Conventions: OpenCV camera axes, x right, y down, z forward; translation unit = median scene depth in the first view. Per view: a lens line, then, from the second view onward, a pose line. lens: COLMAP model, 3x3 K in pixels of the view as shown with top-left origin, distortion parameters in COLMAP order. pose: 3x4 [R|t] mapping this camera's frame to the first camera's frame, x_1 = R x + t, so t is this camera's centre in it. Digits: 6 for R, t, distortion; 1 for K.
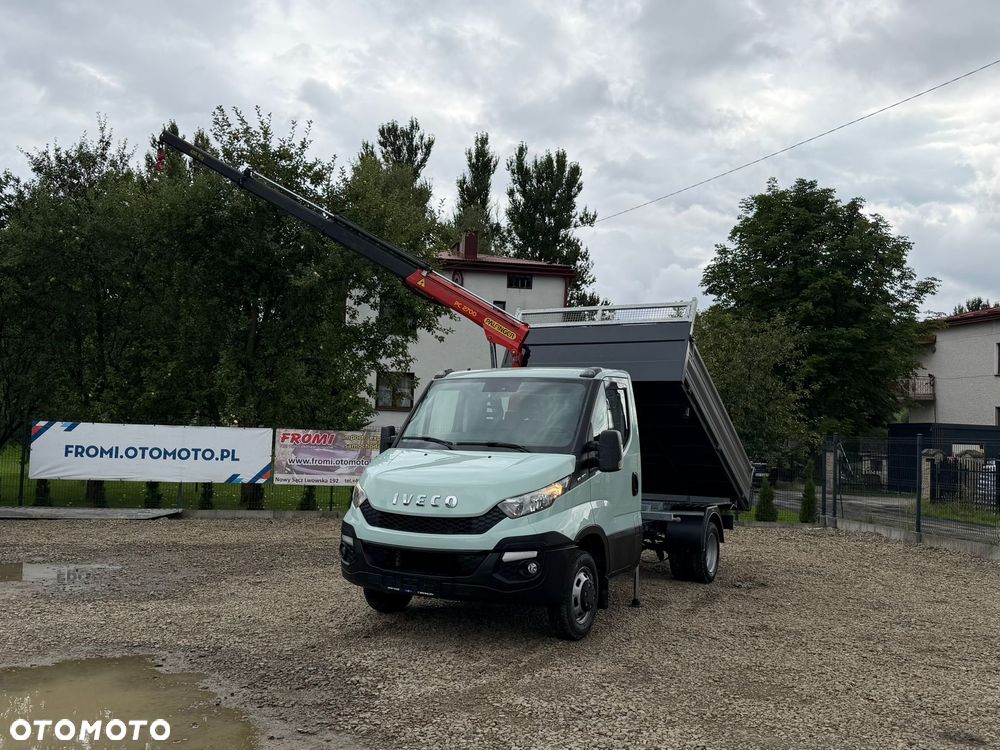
lens RADIAL K [[983.1, 0, 497.3], [0, 983.1, 376.1], [0, 0, 1]] dist [0.186318, -0.422559]
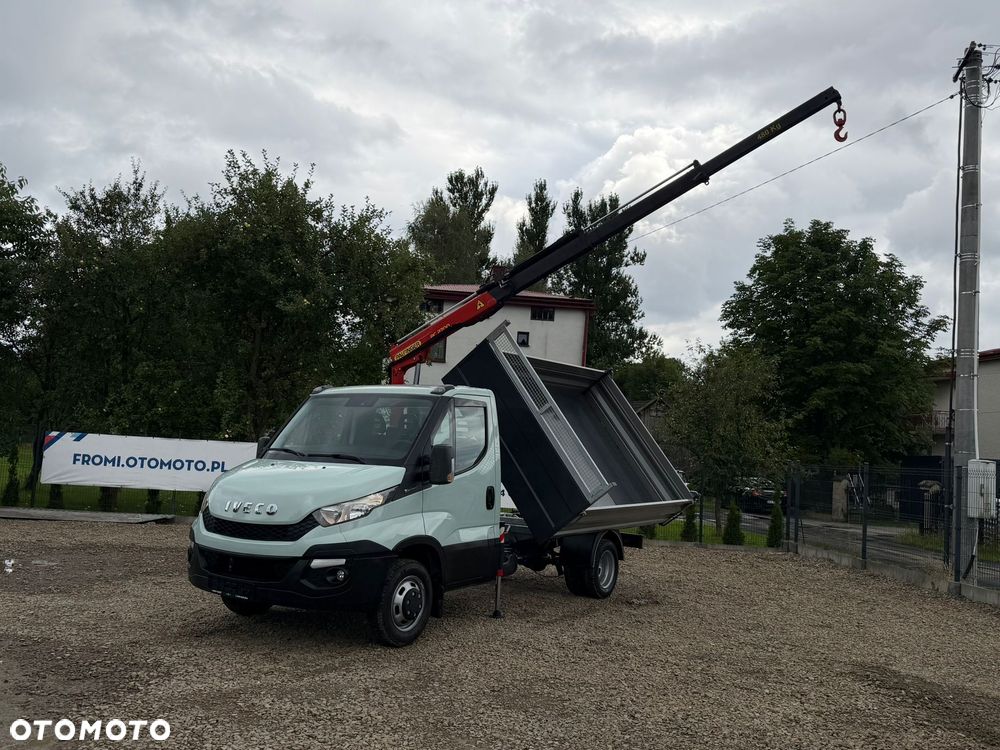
lens RADIAL K [[909.5, 0, 501.7], [0, 909.5, 373.5], [0, 0, 1]] dist [0.144934, -0.287016]
pose [[0.995875, 0.016684, -0.089186, 0.092359], [-0.019727, 0.999249, -0.033345, 0.003773], [0.088562, 0.034967, 0.995457, 0.016138]]
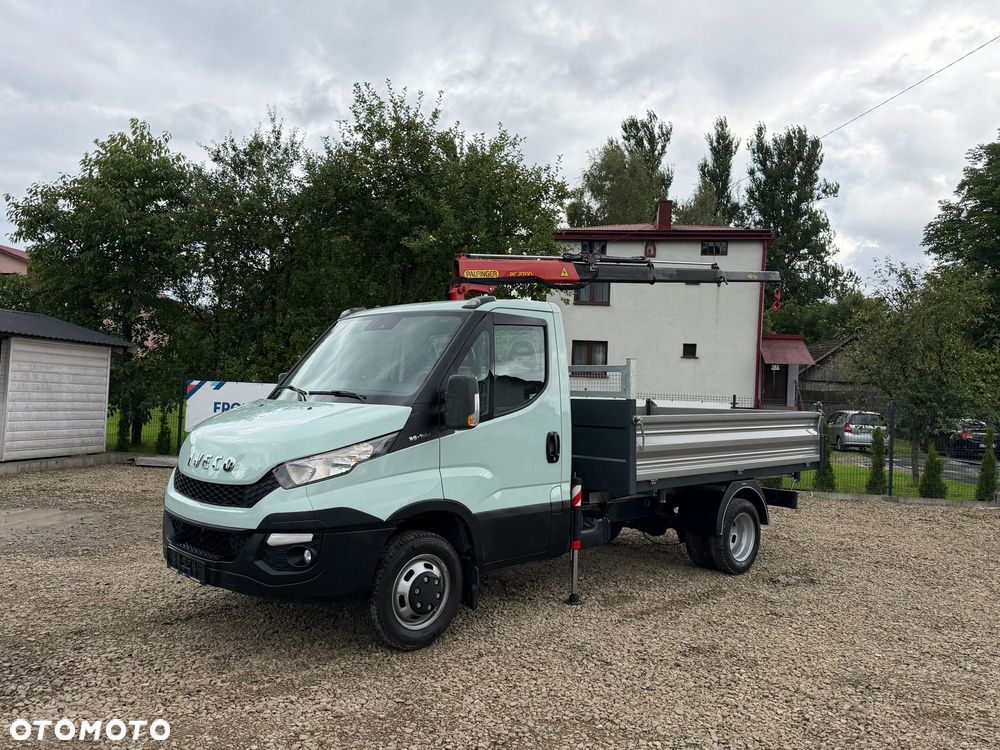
lens RADIAL K [[848.1, 0, 500.5], [0, 848.1, 377.3], [0, 0, 1]] dist [0.110694, -0.195837]
pose [[0.949740, -0.001539, -0.313038, 0.121172], [0.010133, 0.999615, 0.025830, 0.014442], [0.312877, -0.027704, 0.949389, 0.141693]]
